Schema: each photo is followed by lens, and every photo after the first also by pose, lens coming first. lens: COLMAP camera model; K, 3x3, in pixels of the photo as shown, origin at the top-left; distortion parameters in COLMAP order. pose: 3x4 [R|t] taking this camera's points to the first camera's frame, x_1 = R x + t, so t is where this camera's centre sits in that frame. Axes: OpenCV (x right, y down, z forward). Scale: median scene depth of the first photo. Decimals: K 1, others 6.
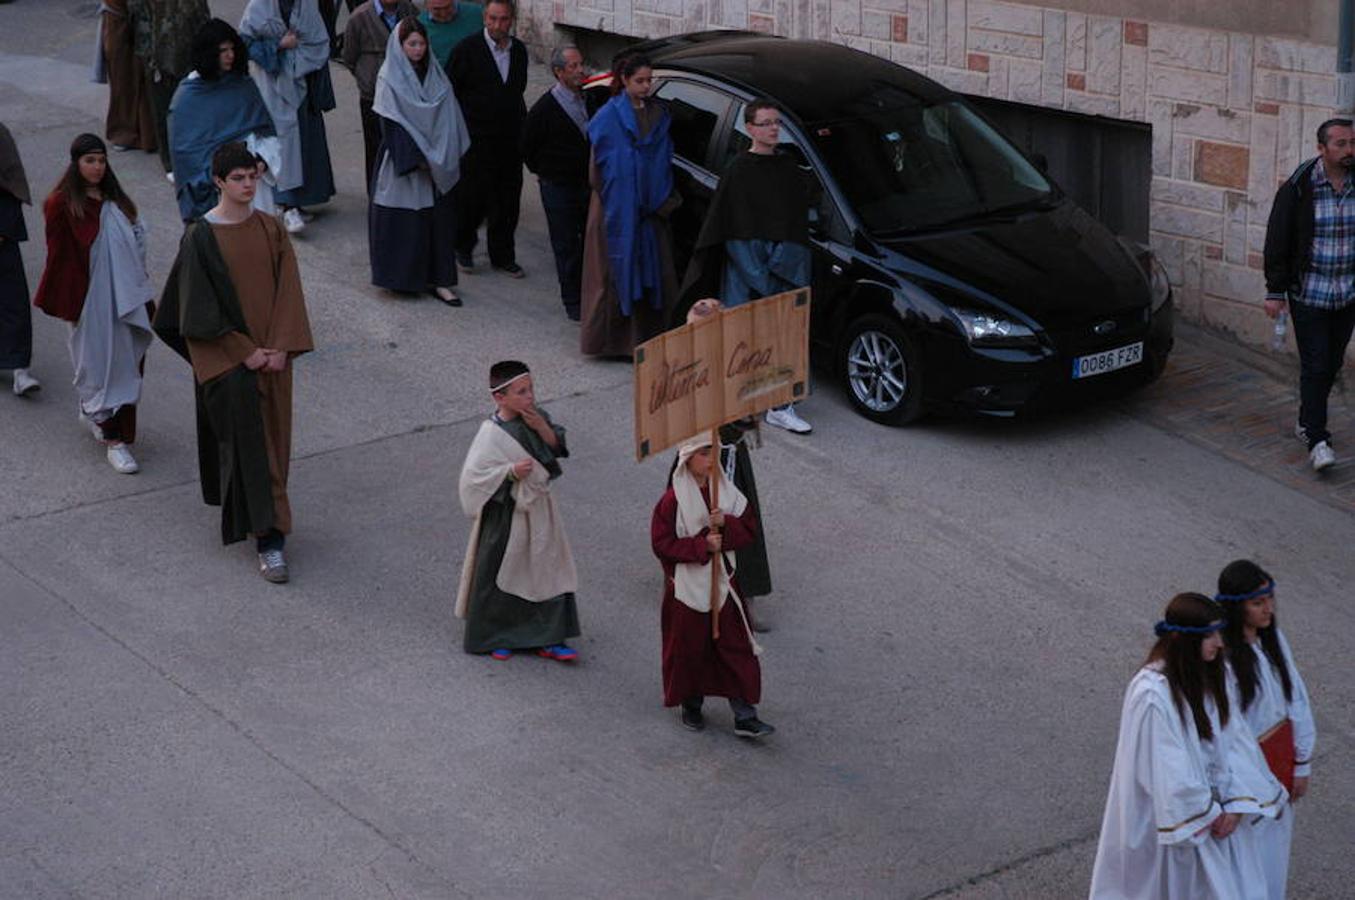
lens RADIAL K [[2912.1, 0, 677.5], [0, 2912.1, 450.0], [0, 0, 1]] dist [0.198253, 0.341058]
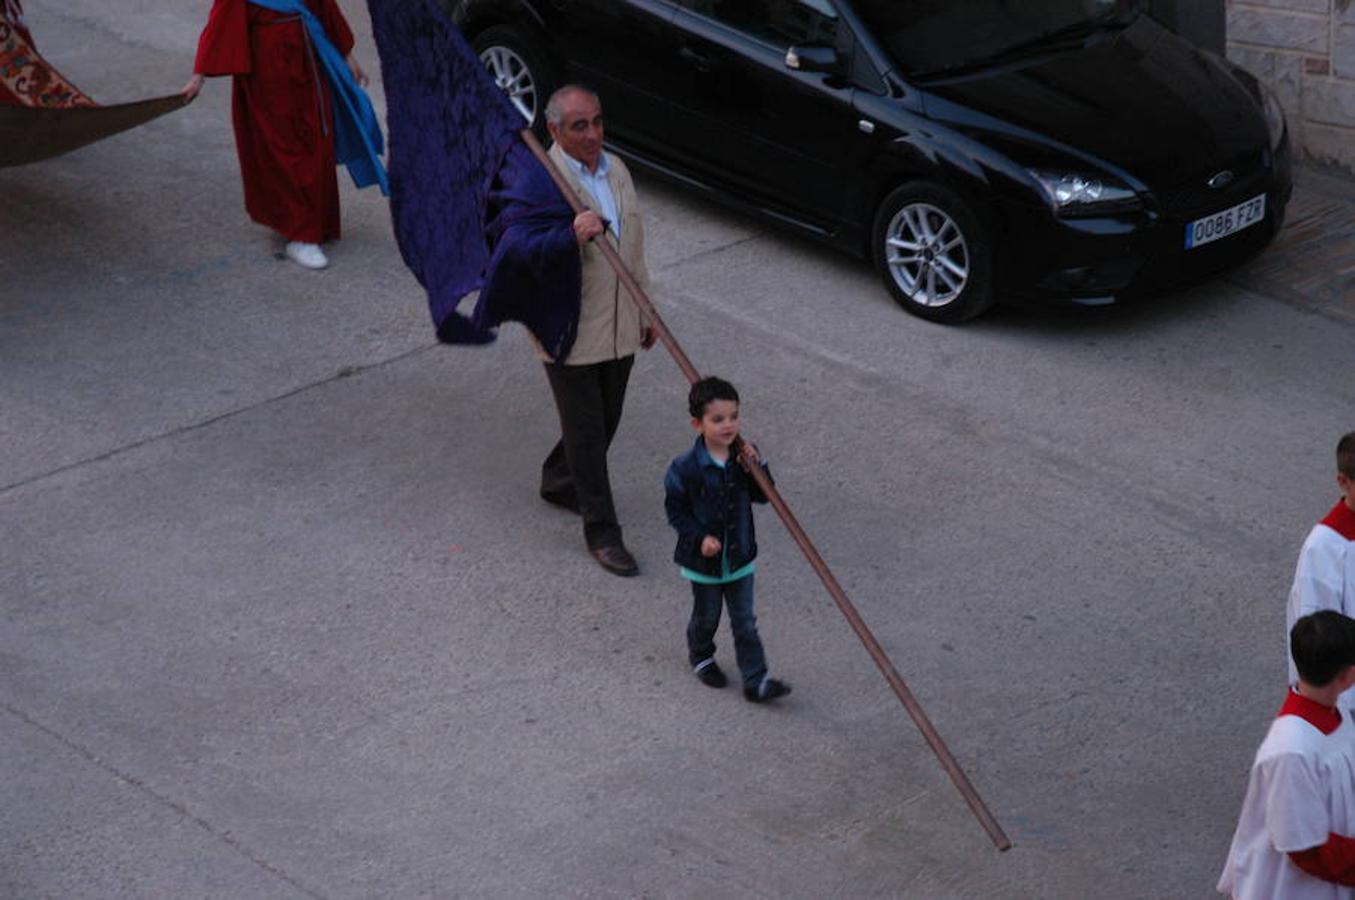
lens RADIAL K [[3350.9, 0, 677.5], [0, 3350.9, 450.0], [0, 0, 1]] dist [0.300182, -0.077964]
pose [[0.993844, -0.070815, 0.085206, -0.077924], [0.065917, 0.996080, 0.058989, -0.032915], [-0.089049, -0.053009, 0.994616, 0.119492]]
